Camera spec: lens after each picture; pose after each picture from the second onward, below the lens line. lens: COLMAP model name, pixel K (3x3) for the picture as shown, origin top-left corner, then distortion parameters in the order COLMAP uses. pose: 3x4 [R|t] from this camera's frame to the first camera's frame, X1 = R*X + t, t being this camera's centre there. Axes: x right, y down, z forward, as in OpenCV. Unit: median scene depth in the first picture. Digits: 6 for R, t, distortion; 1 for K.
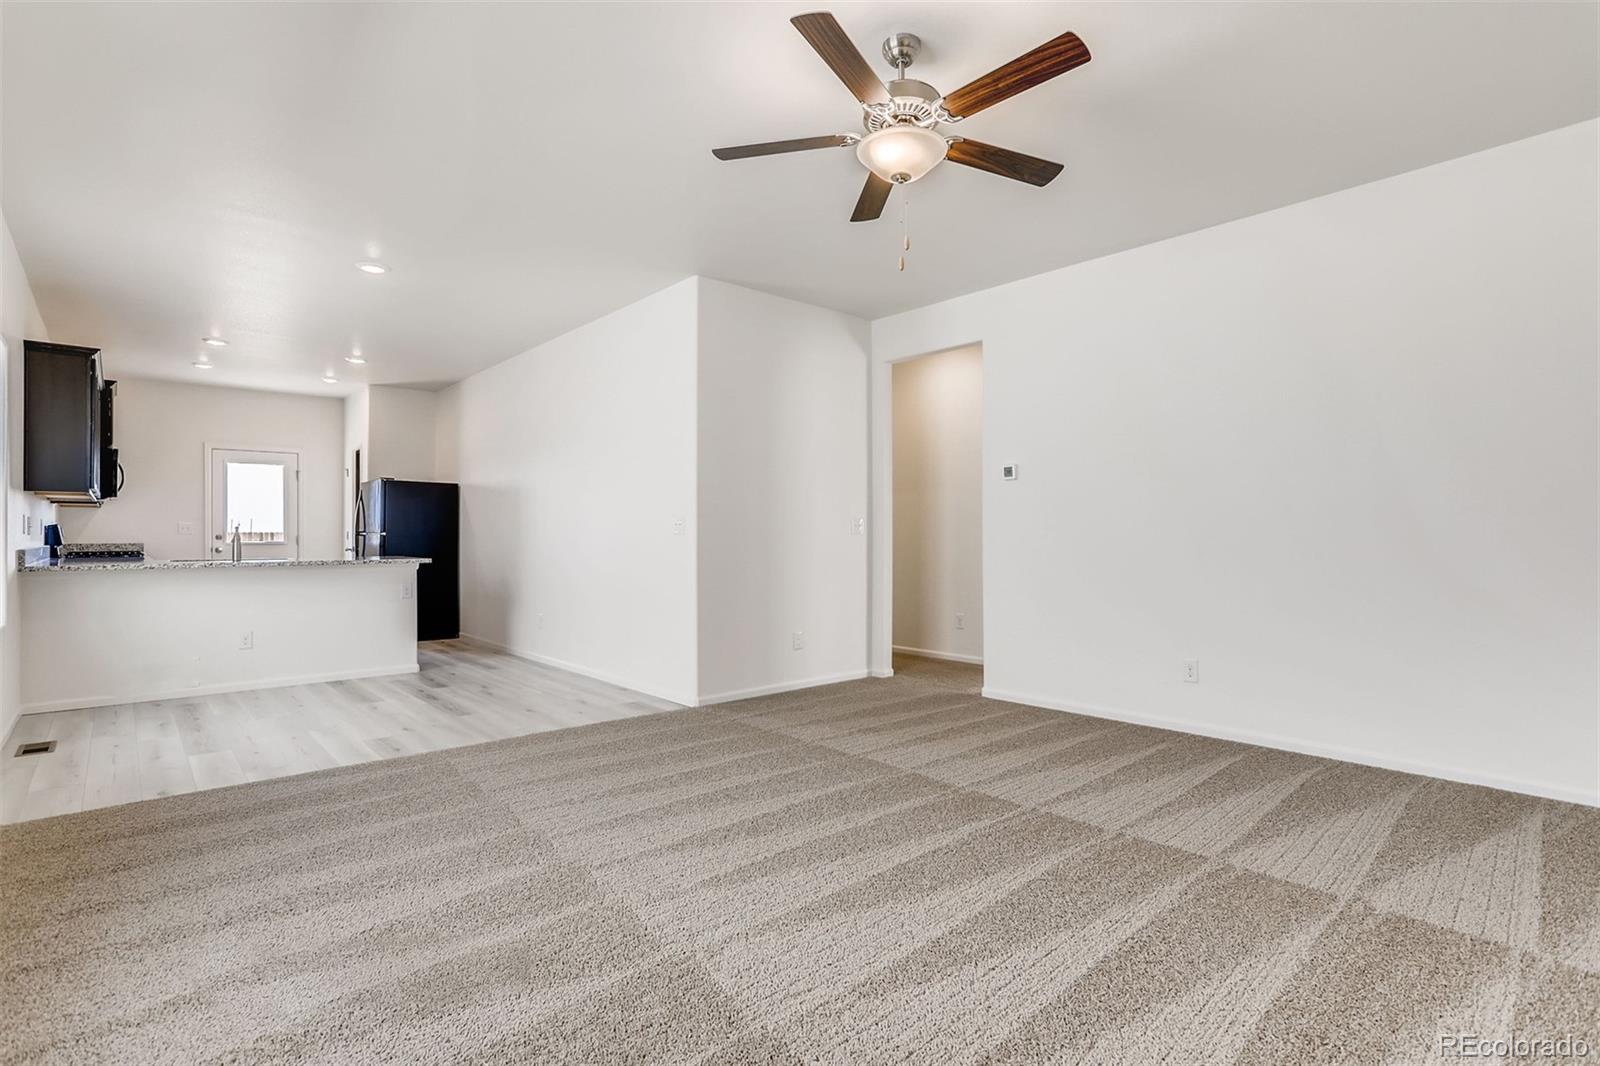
lens RADIAL K [[785.2, 0, 812.0], [0, 785.2, 530.8], [0, 0, 1]] dist [-0.012582, 0.005819]
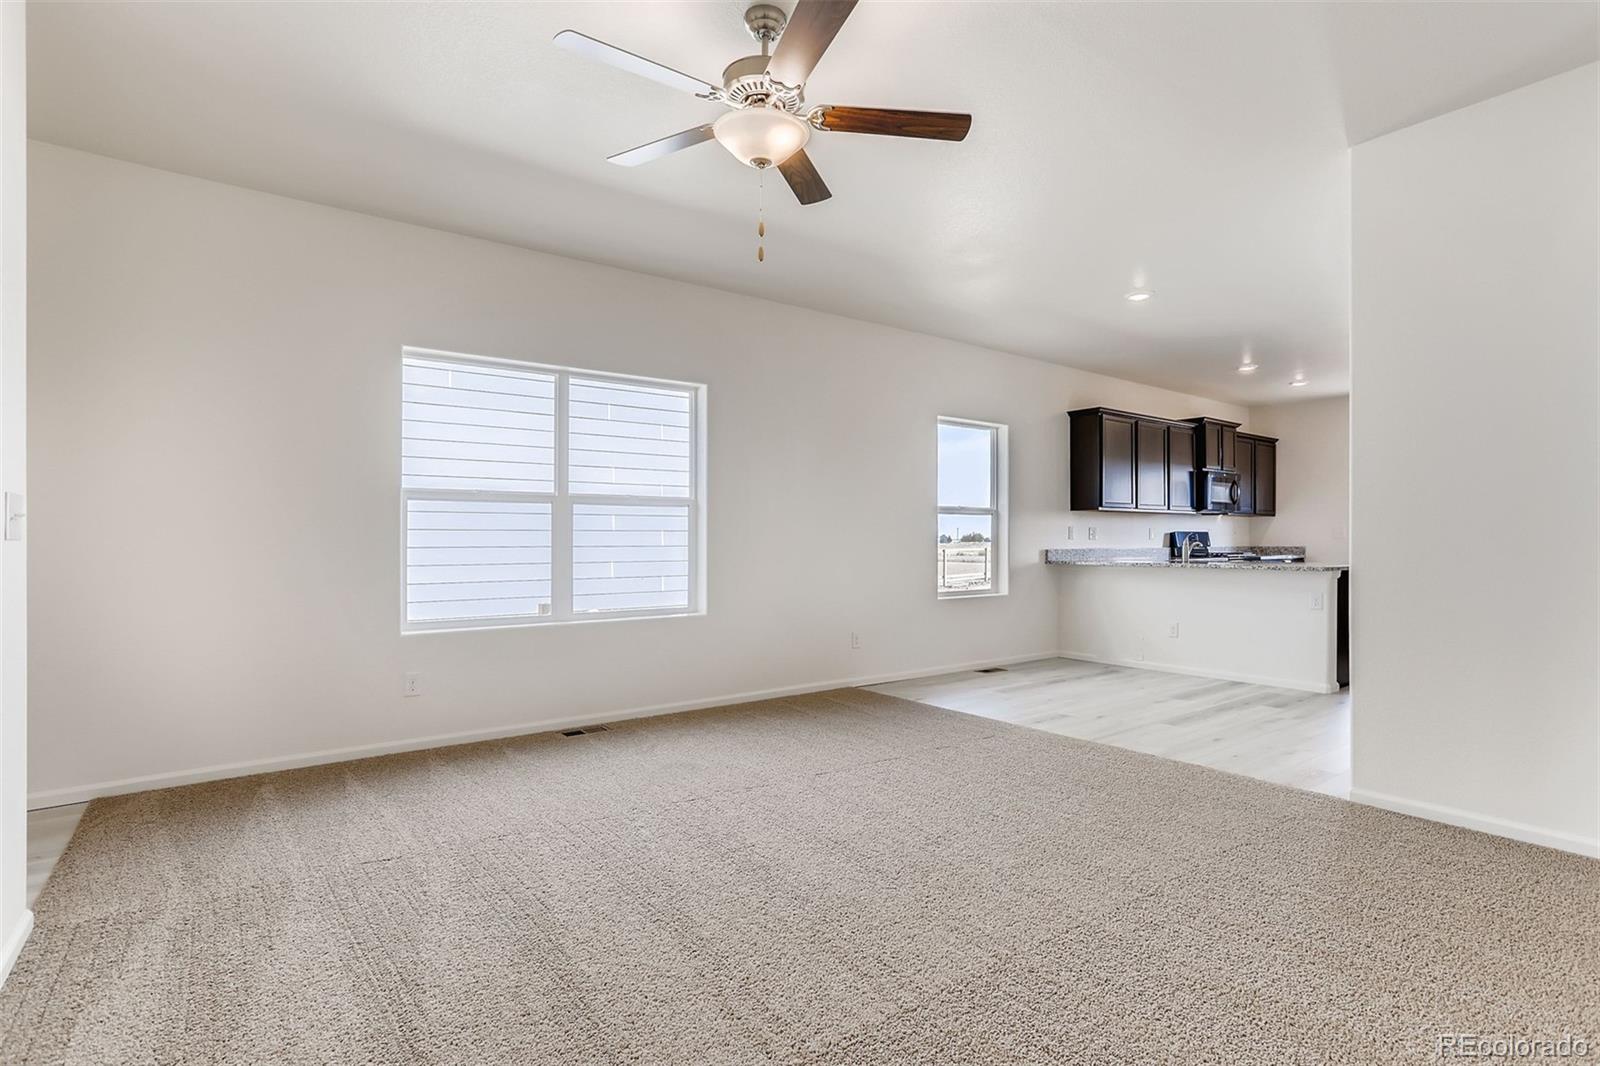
lens RADIAL K [[785.2, 0, 816.2], [0, 785.2, 536.3], [0, 0, 1]] dist [-0.012582, 0.005819]
pose [[-0.067473, -0.001960, -0.997719, 0.413233], [0.007349, 0.999970, -0.002461, -0.000978], [0.997694, -0.007498, -0.067456, 0.454754]]
